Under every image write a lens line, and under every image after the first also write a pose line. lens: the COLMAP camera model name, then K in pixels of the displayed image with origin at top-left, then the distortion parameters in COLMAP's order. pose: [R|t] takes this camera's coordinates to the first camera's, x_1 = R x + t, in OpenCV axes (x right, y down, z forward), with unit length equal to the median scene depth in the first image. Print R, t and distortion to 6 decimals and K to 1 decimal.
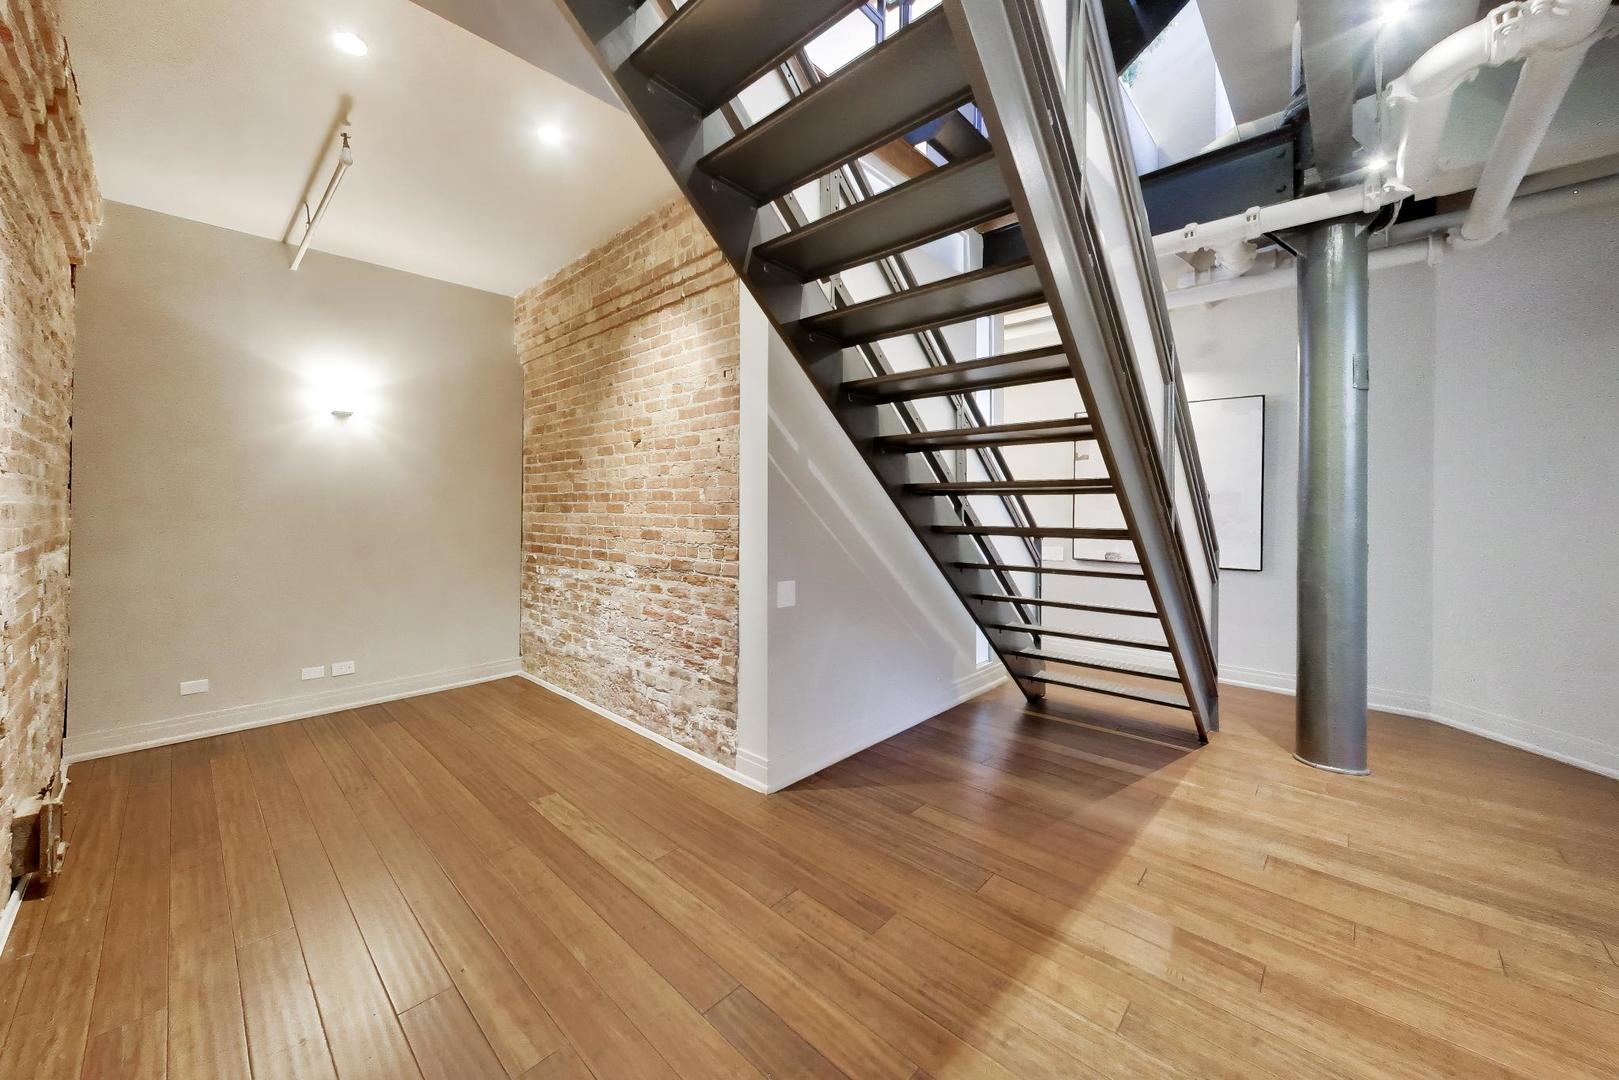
lens RADIAL K [[613.9, 0, 804.7], [0, 613.9, 510.4], [0, 0, 1]] dist [0.000672, -0.000001]
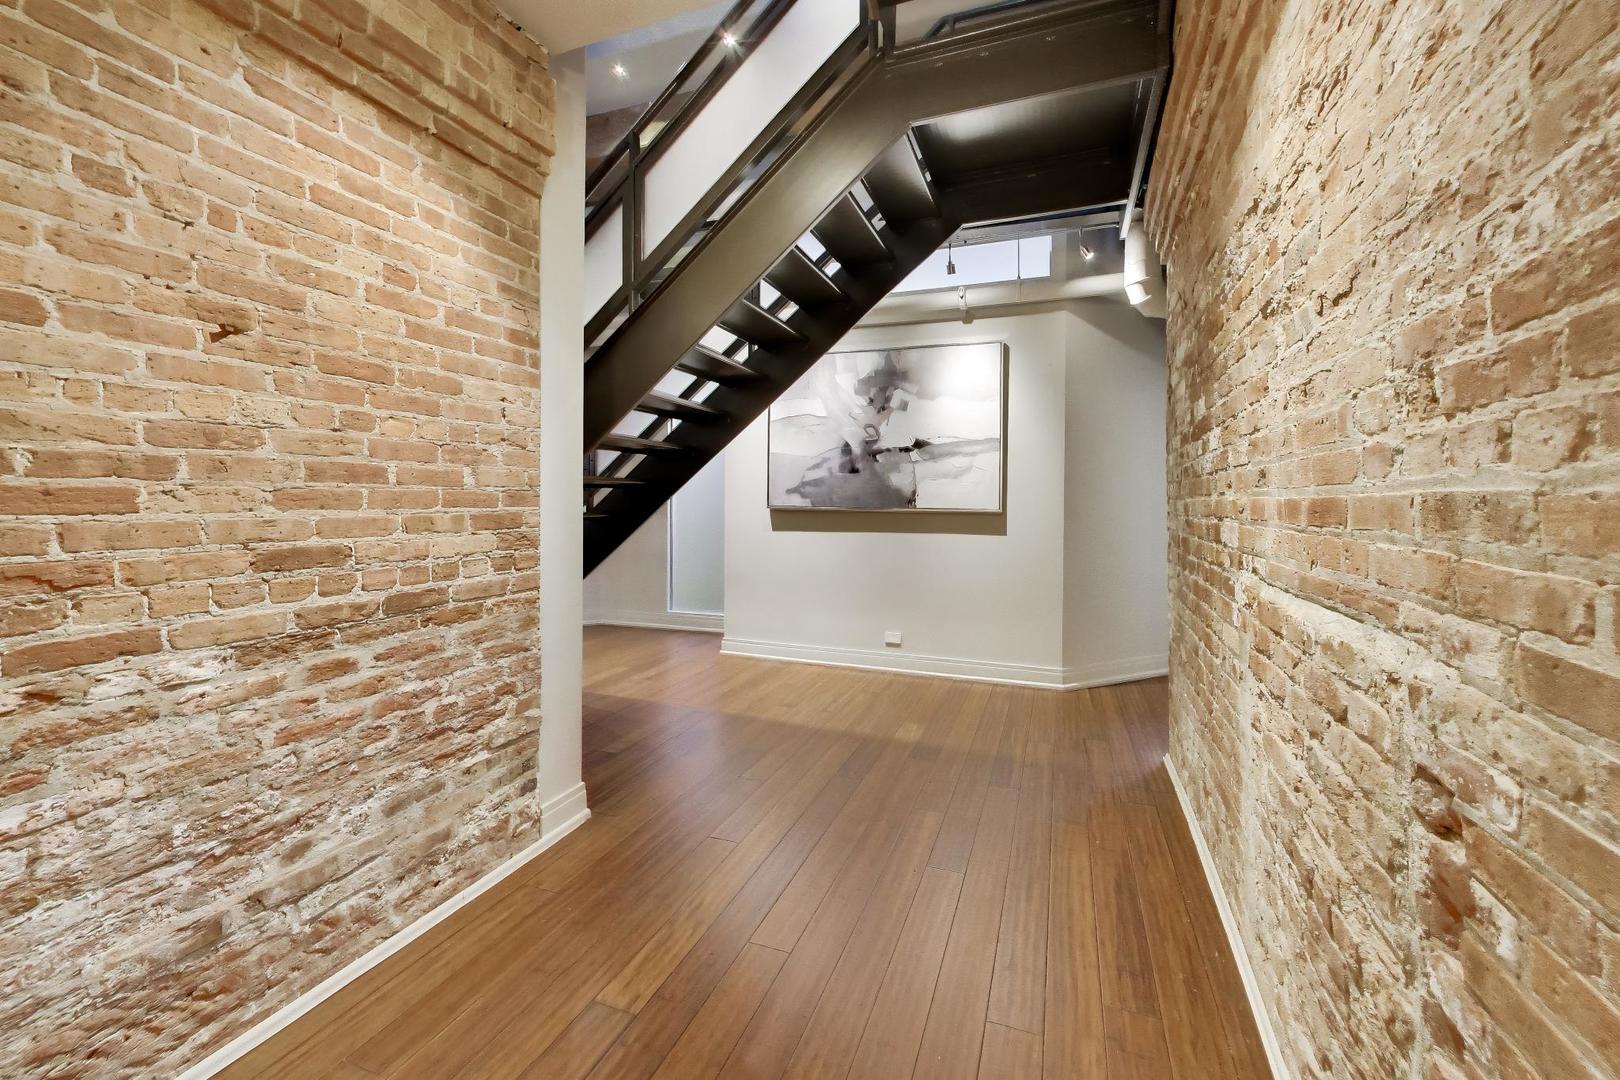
lens RADIAL K [[643.0, 0, 807.8], [0, 643.0, 495.9], [0, 0, 1]] dist [-0.001139, -0.000096]
pose [[-0.385490, -0.002887, 0.922708, -0.901112], [-0.000704, 0.999996, 0.002835, -0.007878], [-0.922712, 0.000443, -0.385490, 0.917226]]
